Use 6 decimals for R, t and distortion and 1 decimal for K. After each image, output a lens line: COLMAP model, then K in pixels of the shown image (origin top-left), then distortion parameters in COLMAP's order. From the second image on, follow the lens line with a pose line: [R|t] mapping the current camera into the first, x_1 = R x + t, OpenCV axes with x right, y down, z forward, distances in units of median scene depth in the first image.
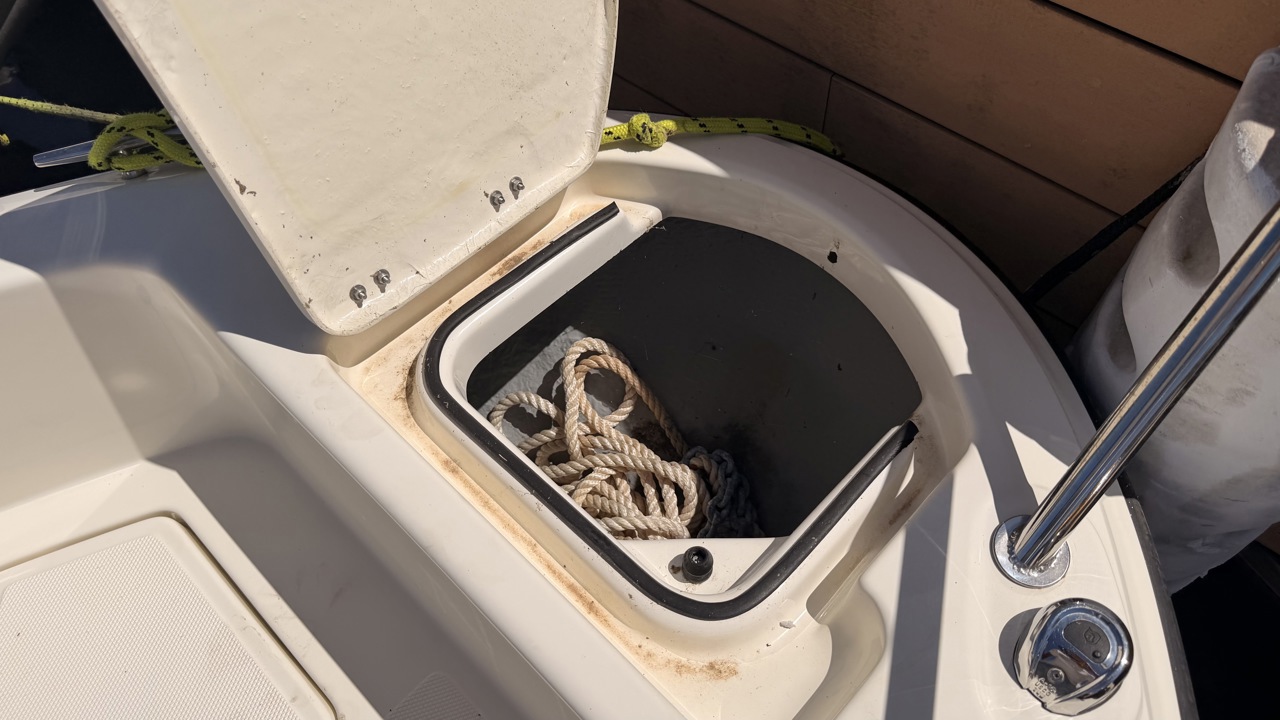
lens RADIAL K [[898.0, 0, 643.9], [0, 898.0, 350.9], [0, 0, 1]] dist [0.137687, 0.002034]
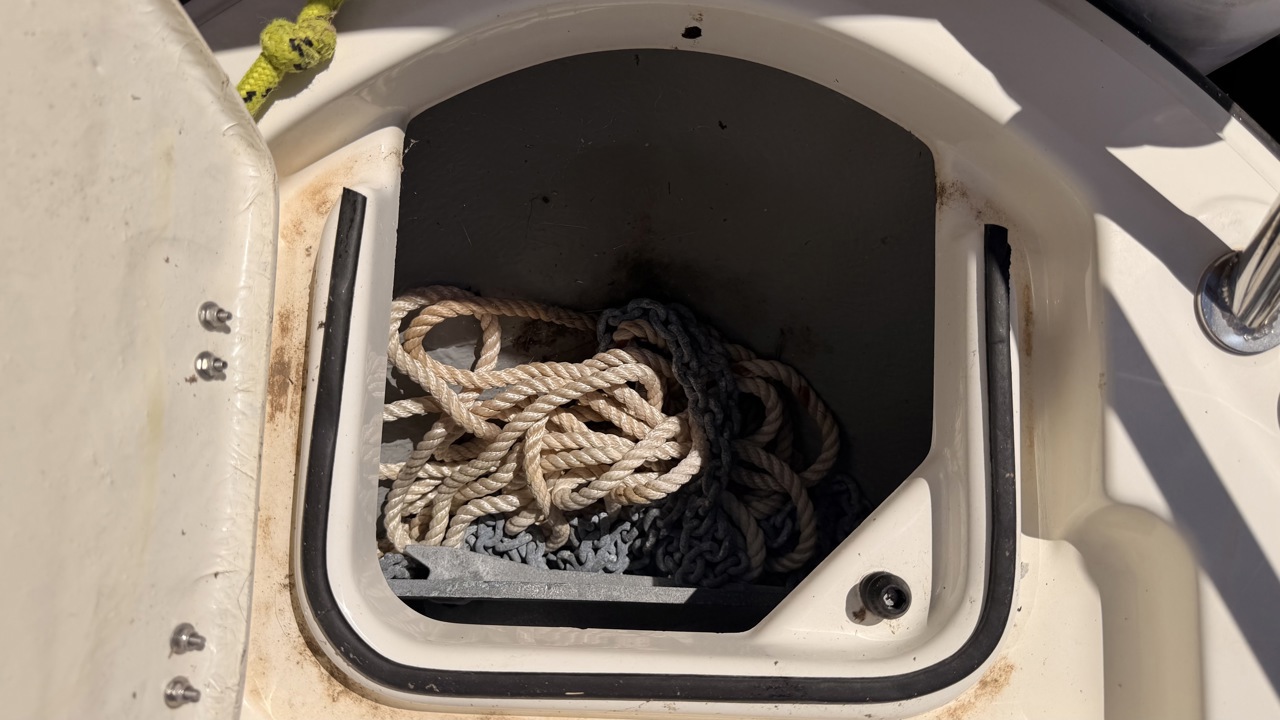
lens RADIAL K [[926.0, 0, 638.9], [0, 926.0, 364.2], [0, 0, 1]] dist [0.055807, -0.075244]
pose [[0.740434, -0.664642, 0.100040, -0.024408], [0.546977, 0.682350, 0.484990, -0.231455], [-0.390607, -0.304384, 0.868779, 0.336338]]
